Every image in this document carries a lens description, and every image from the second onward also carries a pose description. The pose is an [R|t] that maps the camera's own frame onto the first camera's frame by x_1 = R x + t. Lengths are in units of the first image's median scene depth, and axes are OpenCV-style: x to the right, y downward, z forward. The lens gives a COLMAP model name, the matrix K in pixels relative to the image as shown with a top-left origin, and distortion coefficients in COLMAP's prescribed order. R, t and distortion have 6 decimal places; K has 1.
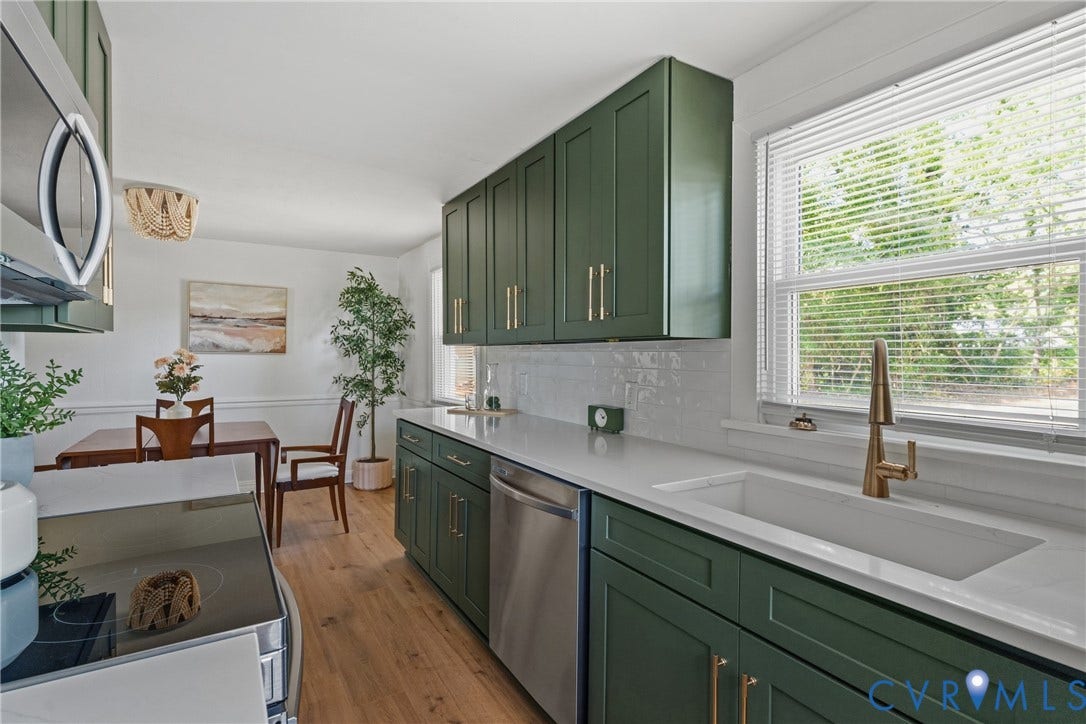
lens RADIAL K [[523.1, 0, 541.2], [0, 523.1, 363.2], [0, 0, 1]] dist [0.008626, -0.004386]
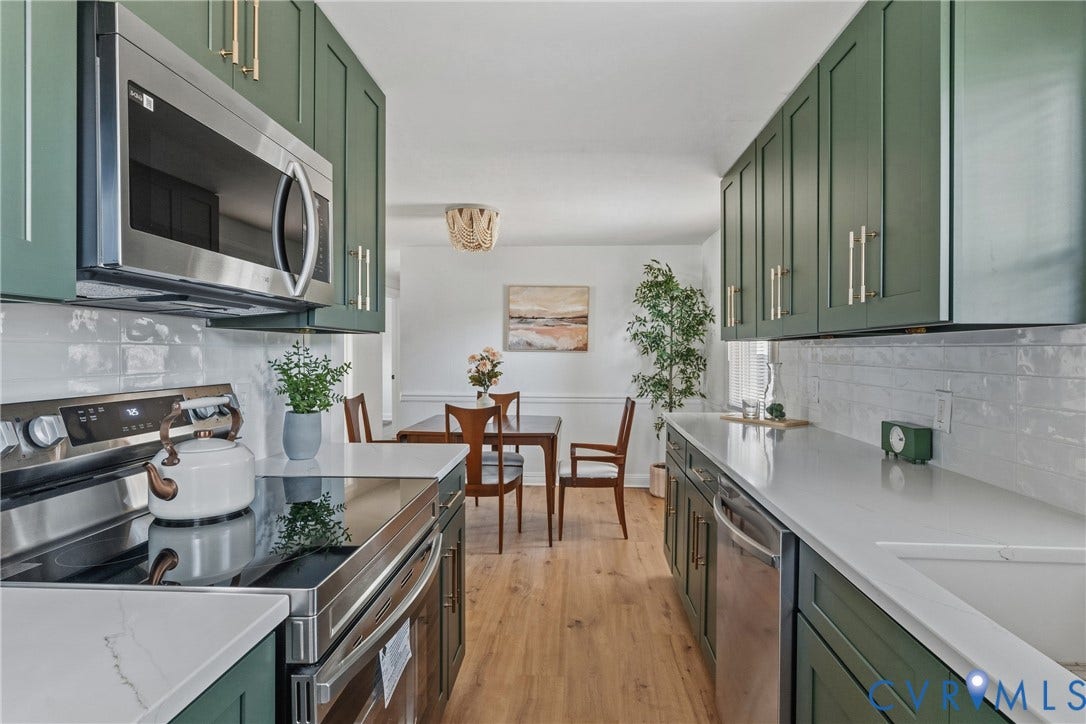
lens RADIAL K [[575.8, 0, 545.7], [0, 575.8, 354.4], [0, 0, 1]] dist [-0.012755, 0.000771]
pose [[0.826663, 0.002038, -0.562693, 0.108152], [-0.009797, 0.999894, -0.010770, 0.000740], [0.562612, 0.014416, 0.826595, 0.053899]]
